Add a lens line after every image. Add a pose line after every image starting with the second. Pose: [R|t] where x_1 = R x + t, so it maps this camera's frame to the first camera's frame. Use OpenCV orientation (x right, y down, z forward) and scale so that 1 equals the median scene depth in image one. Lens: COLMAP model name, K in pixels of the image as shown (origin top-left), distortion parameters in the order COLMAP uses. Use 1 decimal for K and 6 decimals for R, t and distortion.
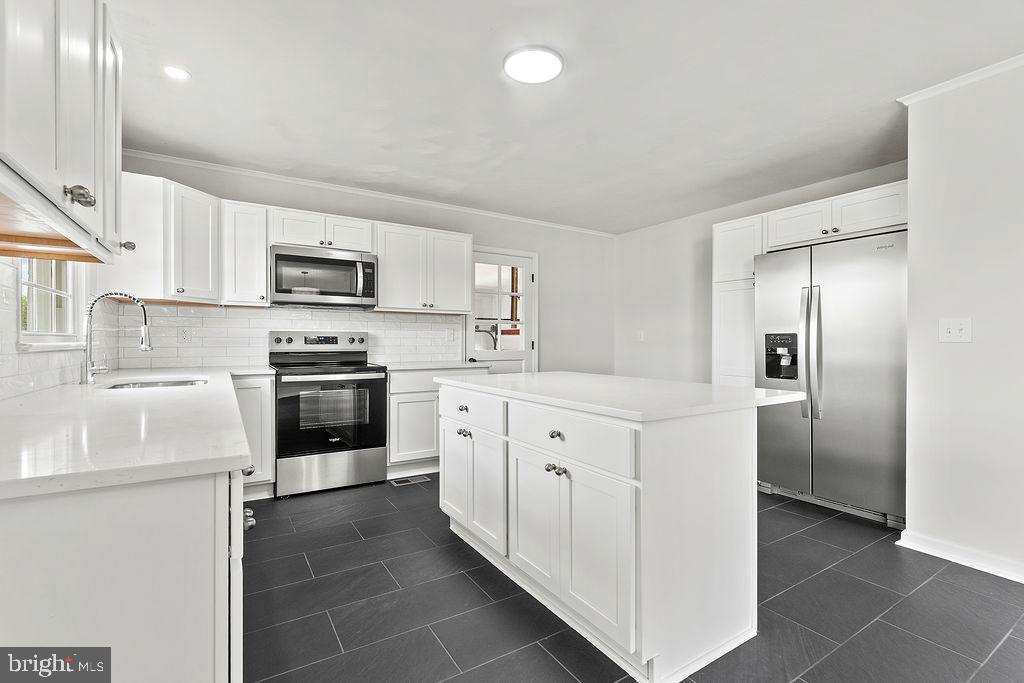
lens RADIAL K [[465.6, 0, 539.9], [0, 465.6, 344.7], [0, 0, 1]] dist [-0.001905, -0.000903]
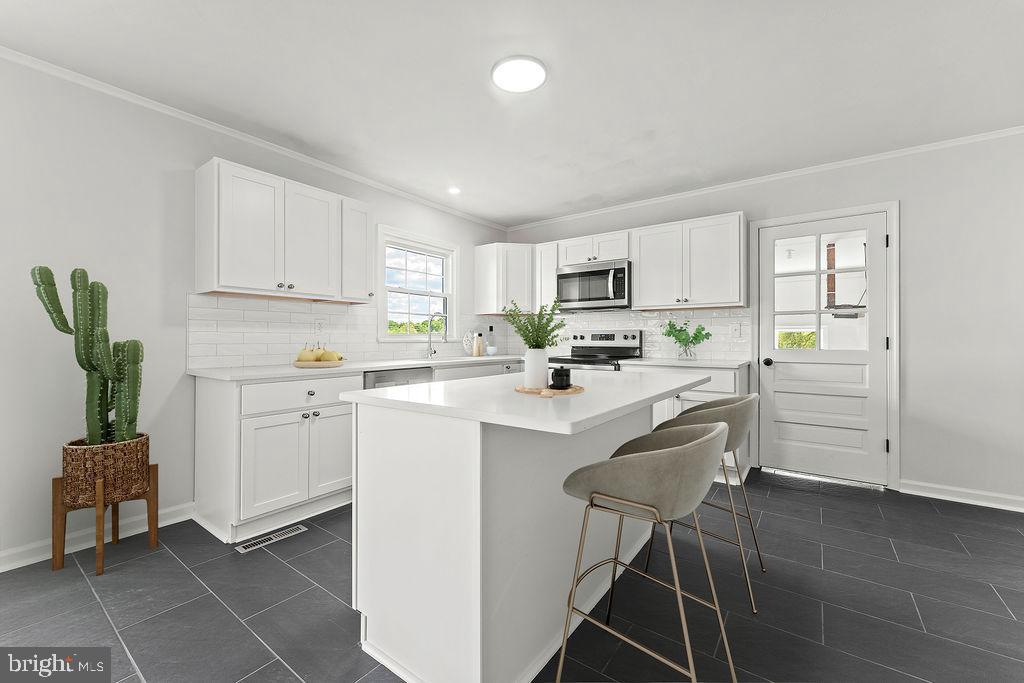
lens RADIAL K [[418.8, 0, 502.8], [0, 418.8, 345.1], [0, 0, 1]] dist [-0.002649, -0.000668]
pose [[0.327503, 0.010890, -0.944787, 0.516378], [-0.006297, 0.999937, 0.009343, 0.002581], [0.944829, 0.002889, 0.327551, 0.410877]]
